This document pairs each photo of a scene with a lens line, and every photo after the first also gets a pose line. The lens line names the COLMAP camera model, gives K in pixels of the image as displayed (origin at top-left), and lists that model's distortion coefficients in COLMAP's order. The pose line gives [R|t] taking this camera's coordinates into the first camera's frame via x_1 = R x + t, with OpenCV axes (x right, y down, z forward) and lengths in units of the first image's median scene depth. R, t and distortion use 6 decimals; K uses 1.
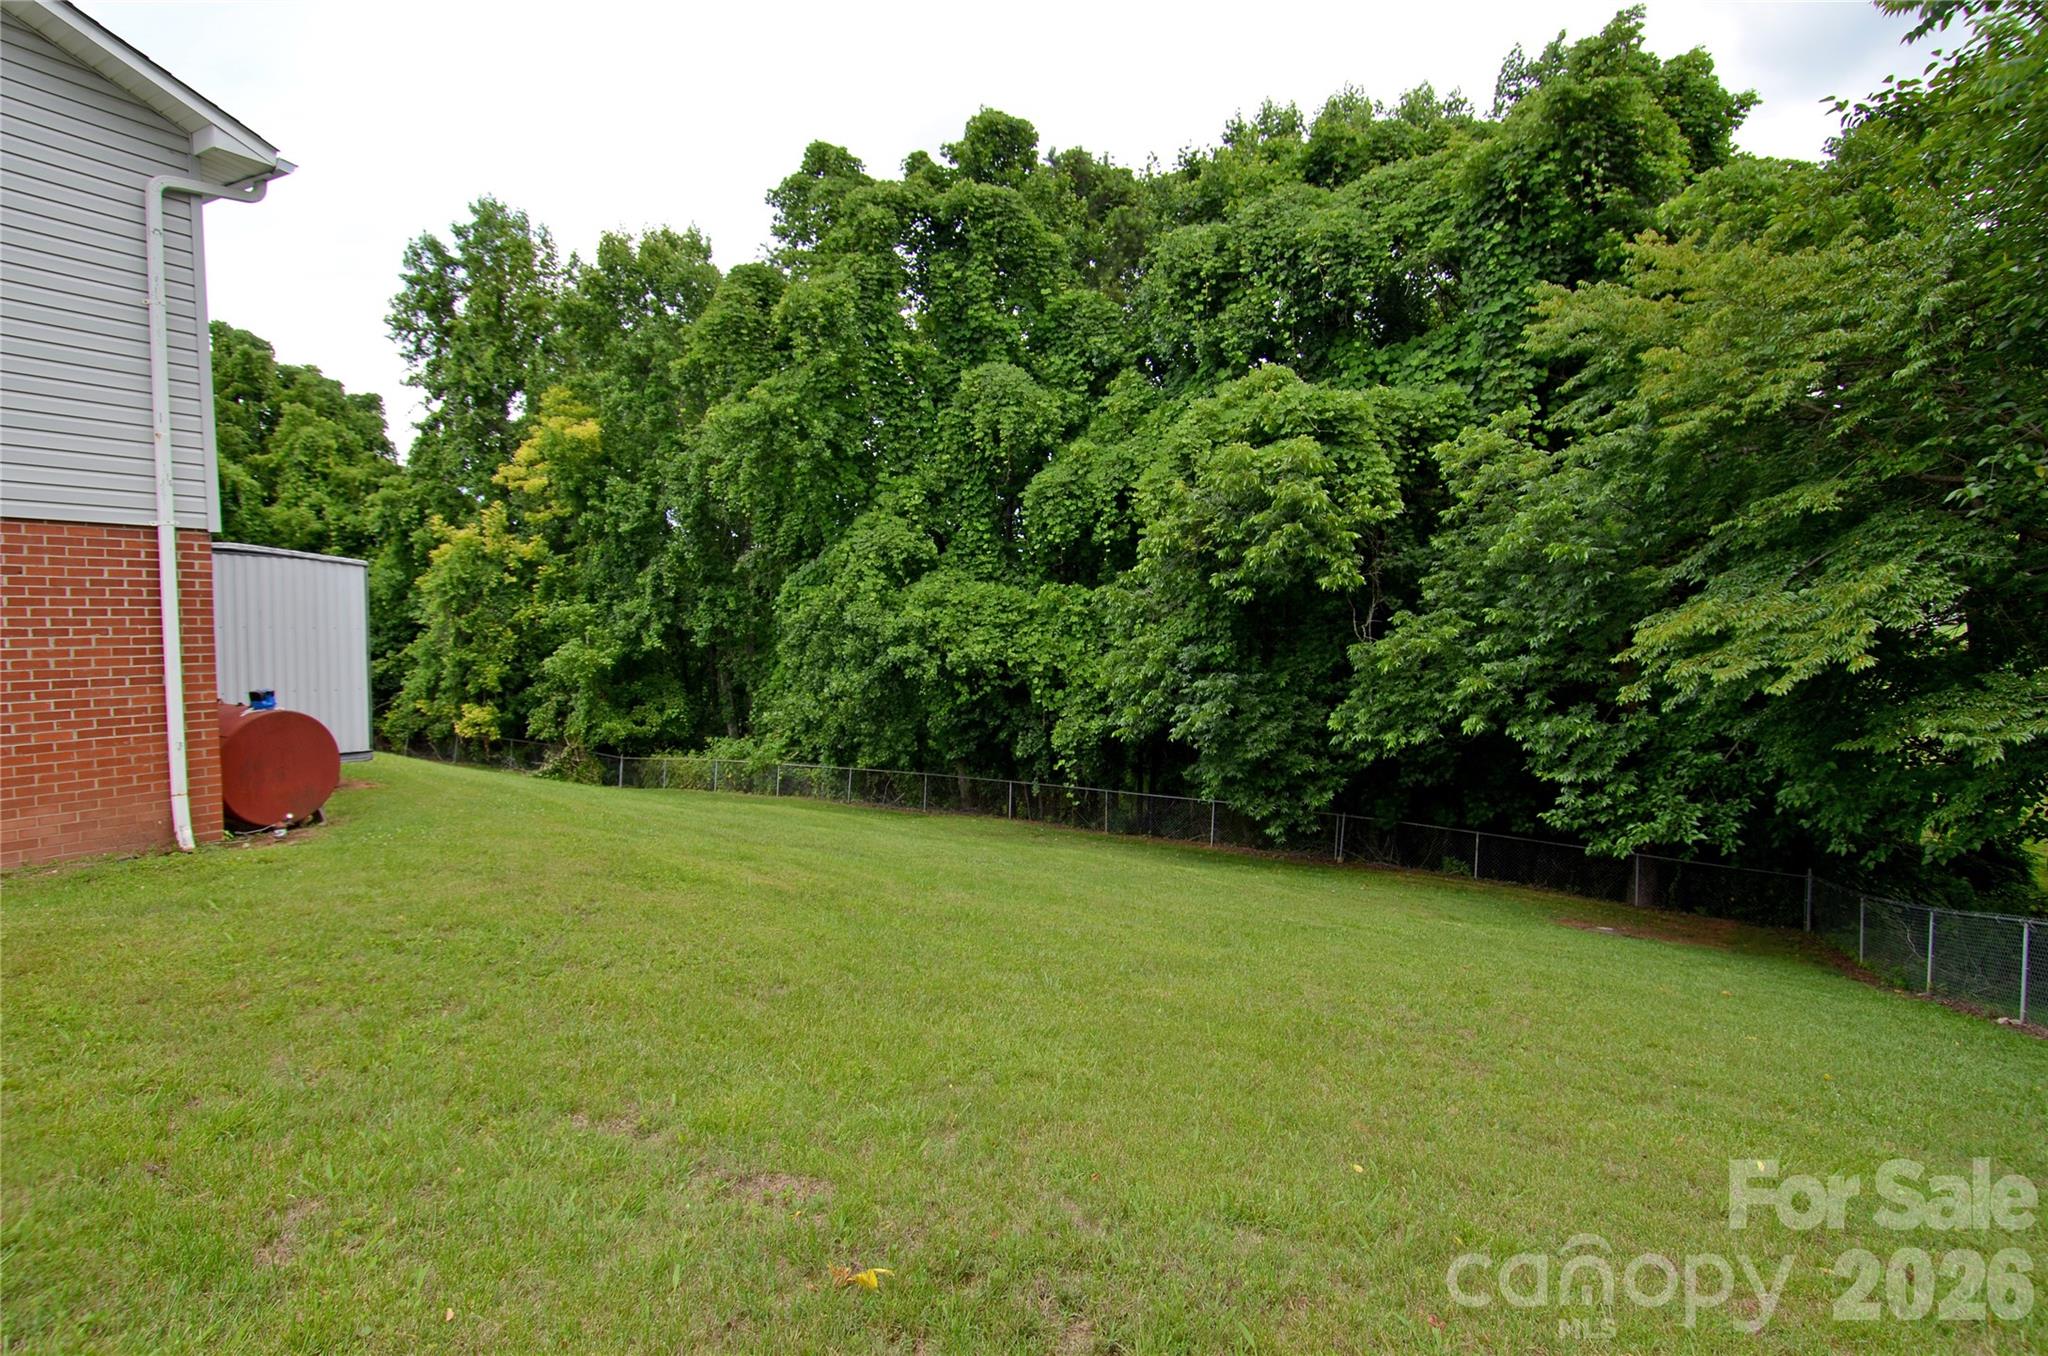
lens RADIAL K [[1078.5, 0, 1031.1], [0, 1078.5, 678.9], [0, 0, 1]] dist [0.011526, -0.022178]
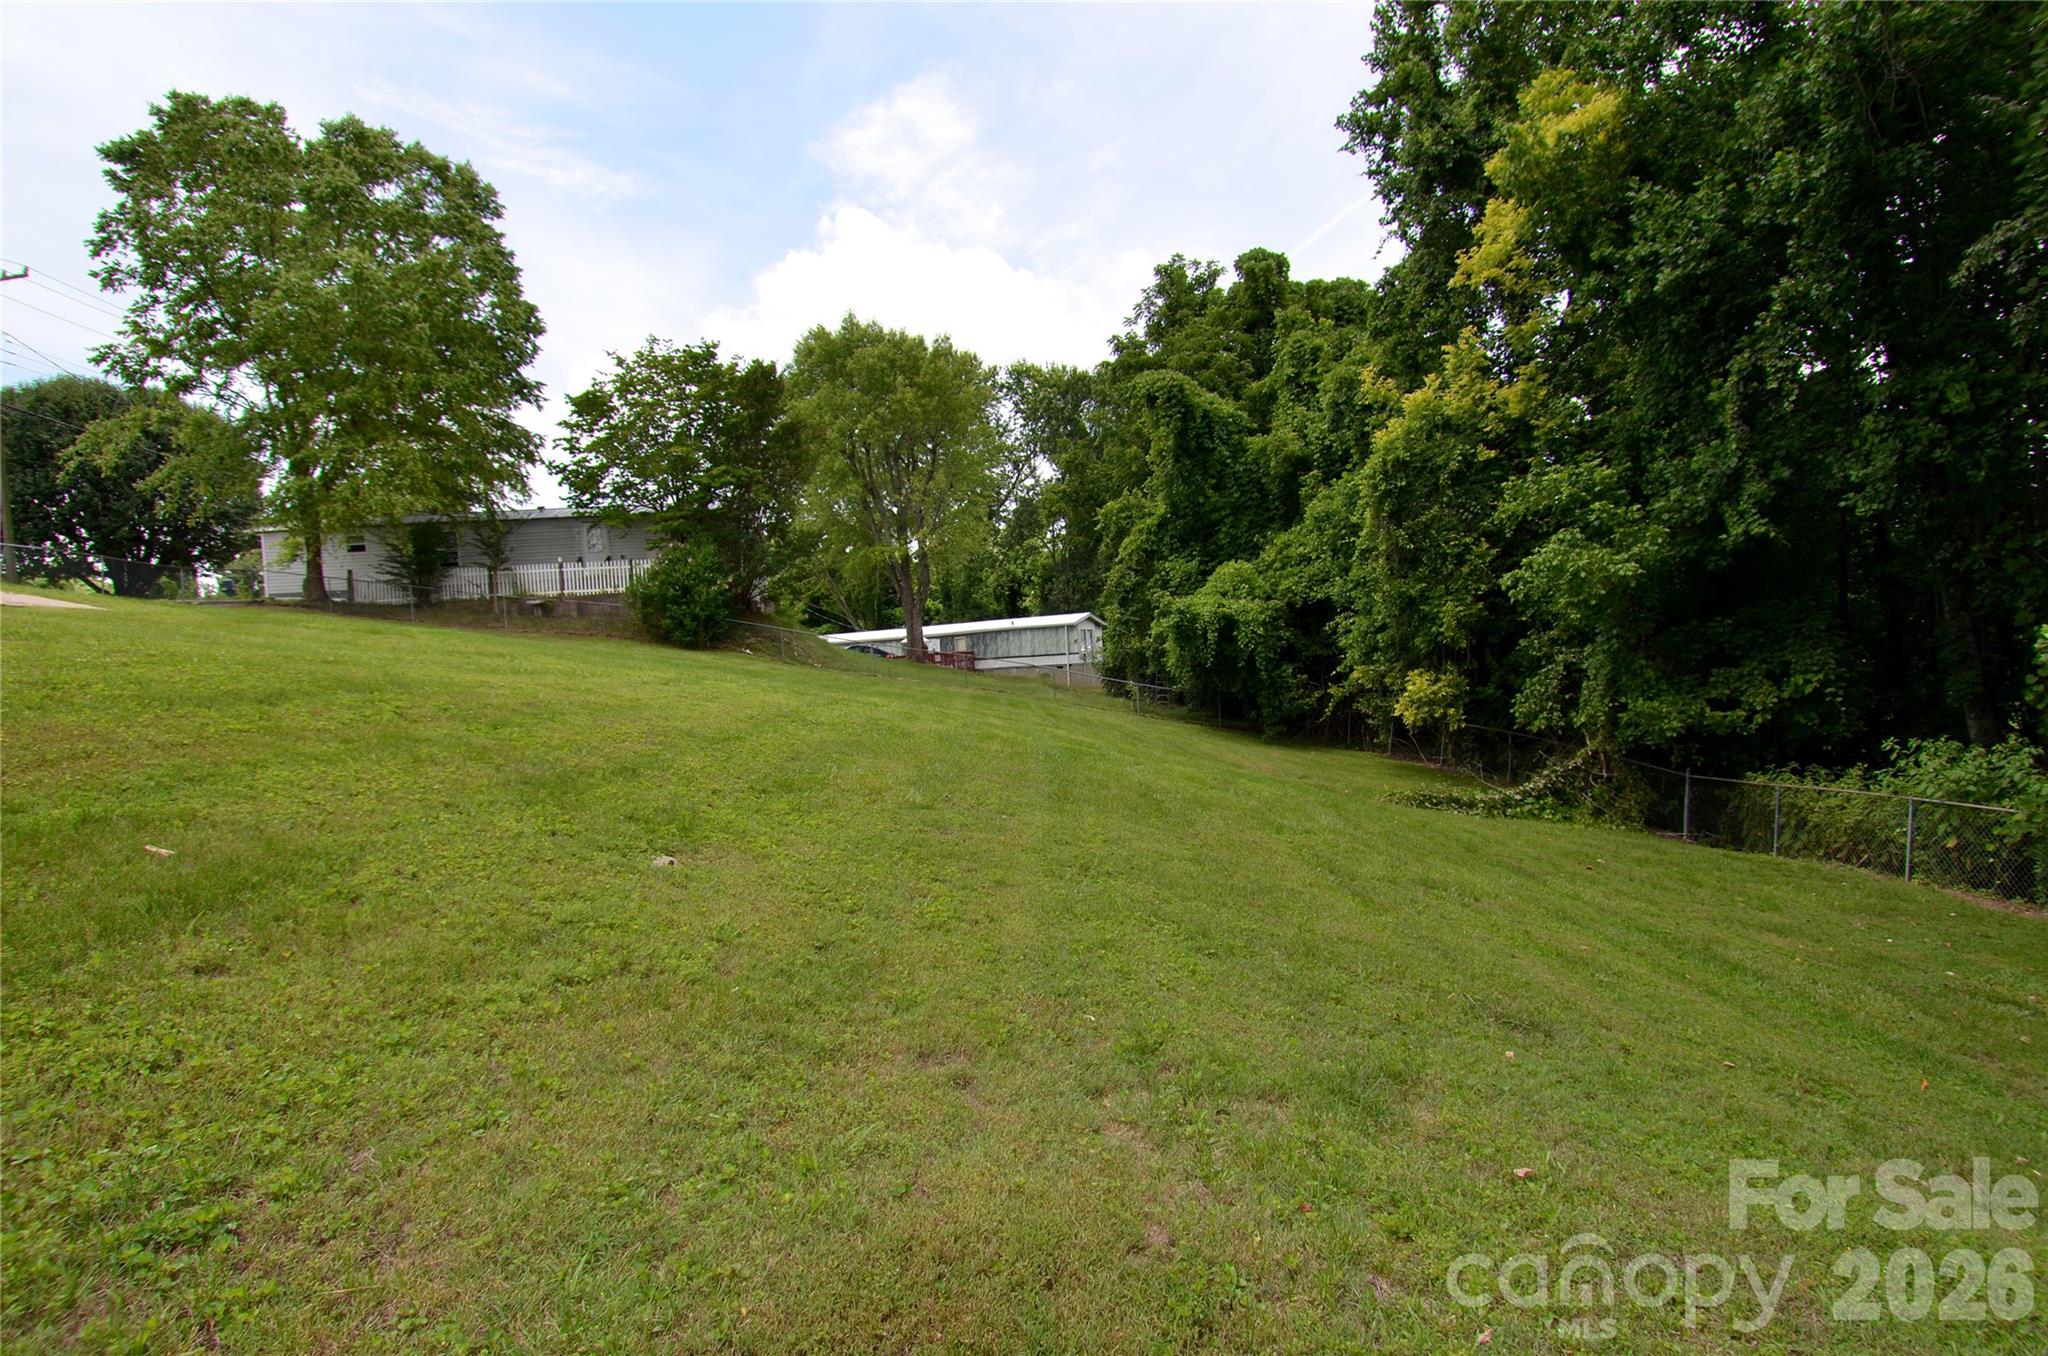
lens RADIAL K [[1078.5, 0, 1016.6], [0, 1078.5, 680.8], [0, 0, 1]] dist [0.011526, -0.022178]
pose [[0.508406, -0.010462, -0.861054, -0.125853], [0.008766, 0.999937, -0.006973, 0.034368], [0.861073, -0.004003, 0.508466, 0.543318]]
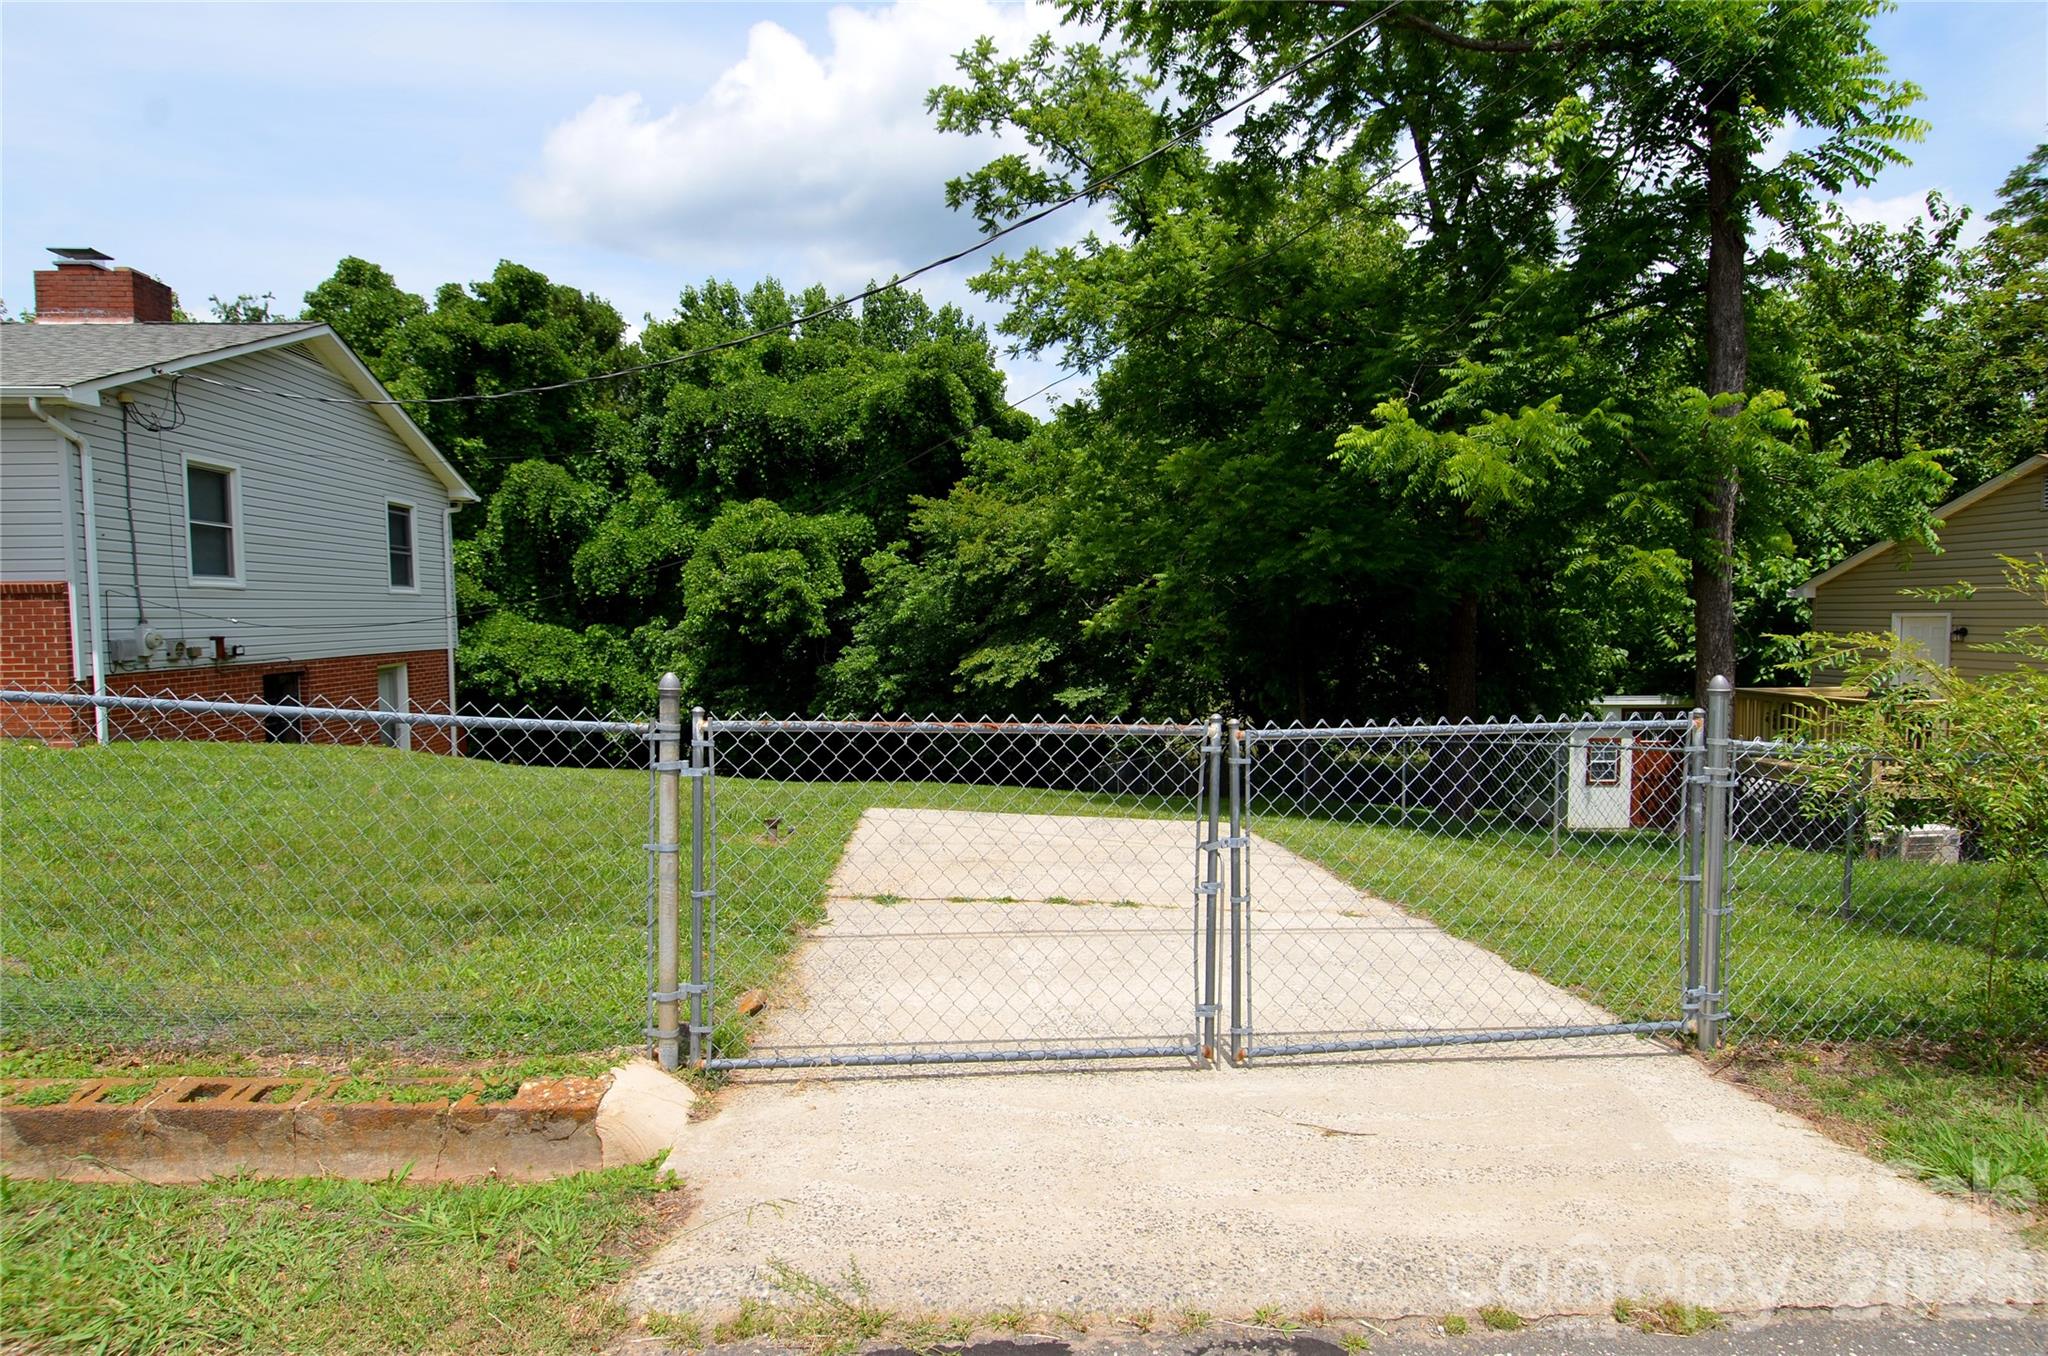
lens RADIAL K [[1078.5, 0, 1027.5], [0, 1078.5, 687.9], [0, 0, 1]] dist [0.011526, -0.022178]
pose [[0.834716, -0.042633, 0.549028, -0.198087], [0.036633, 0.999089, 0.021885, -0.010547], [-0.549461, 0.001845, 0.835518, -0.337830]]
